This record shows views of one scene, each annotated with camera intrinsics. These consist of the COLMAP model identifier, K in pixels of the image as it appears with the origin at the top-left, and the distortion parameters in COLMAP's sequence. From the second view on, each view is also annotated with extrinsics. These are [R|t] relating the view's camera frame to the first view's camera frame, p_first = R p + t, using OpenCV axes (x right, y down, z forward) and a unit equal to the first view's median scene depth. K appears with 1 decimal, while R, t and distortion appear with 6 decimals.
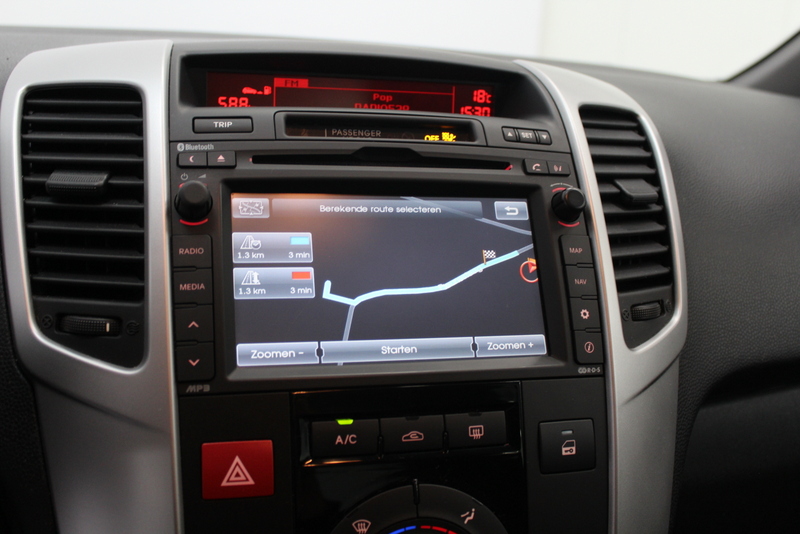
lens RADIAL K [[850.0, 0, 377.2], [0, 850.0, 265.5], [0, 0, 1]] dist [-0.068257, 0.000000]
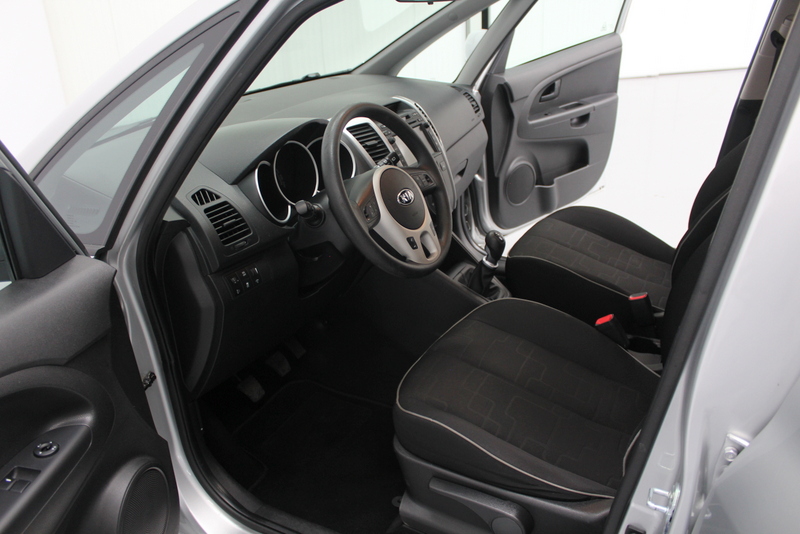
lens RADIAL K [[654.8, 0, 395.1], [0, 654.8, 261.5], [0, 0, 1]] dist [-0.146699, 0.086261]
pose [[0.708155, -0.368408, 0.602323, -2.922910], [0.260869, 0.929237, 0.261658, -0.430415], [-0.656098, -0.028167, 0.754150, -2.157327]]
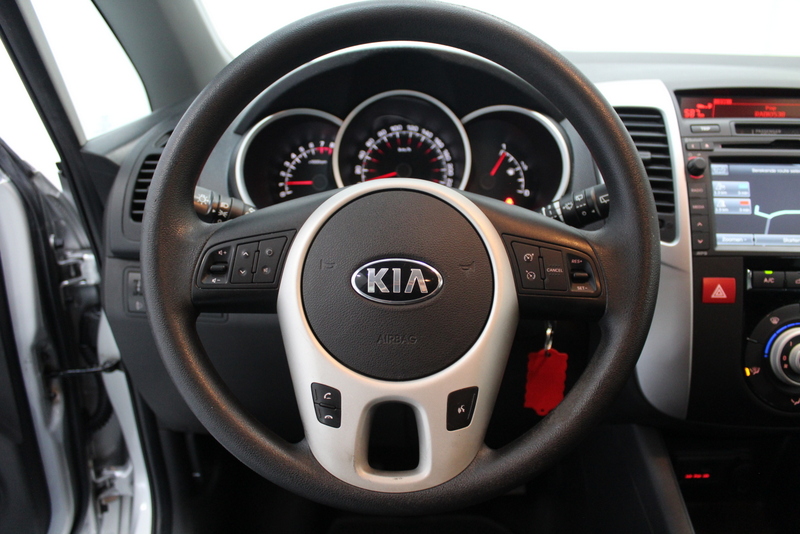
lens RADIAL K [[654.8, 0, 402.4], [0, 654.8, 263.0], [0, 0, 1]] dist [-0.146699, 0.086261]
pose [[0.946681, 0.047625, -0.318634, -0.376327], [-0.011461, 0.993366, 0.114425, -0.009074], [0.321970, -0.104672, 0.940946, -0.727004]]
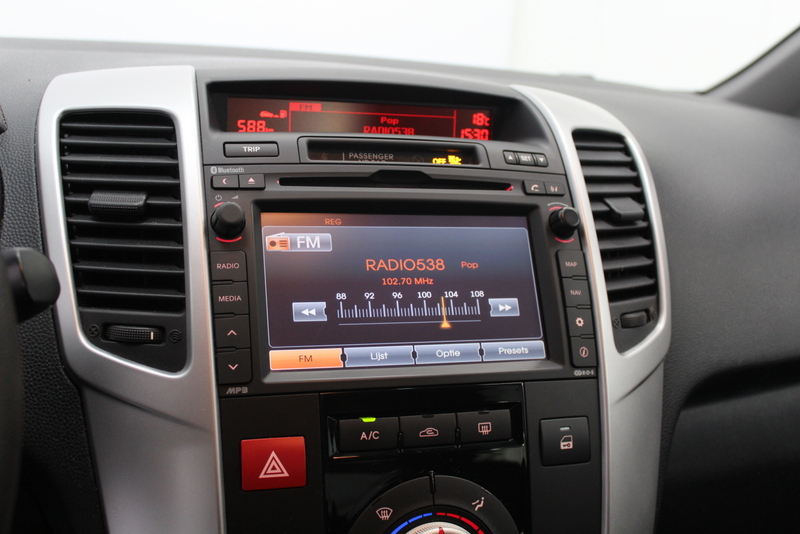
lens RADIAL K [[892.6, 0, 382.5], [0, 892.6, 276.9], [0, 0, 1]] dist [-0.051321, 0.000000]
pose [[0.998919, -0.001791, 0.046442, -0.067660], [0.001606, 0.999991, 0.004013, -0.006659], [-0.046448, -0.003935, 0.998913, -0.152837]]
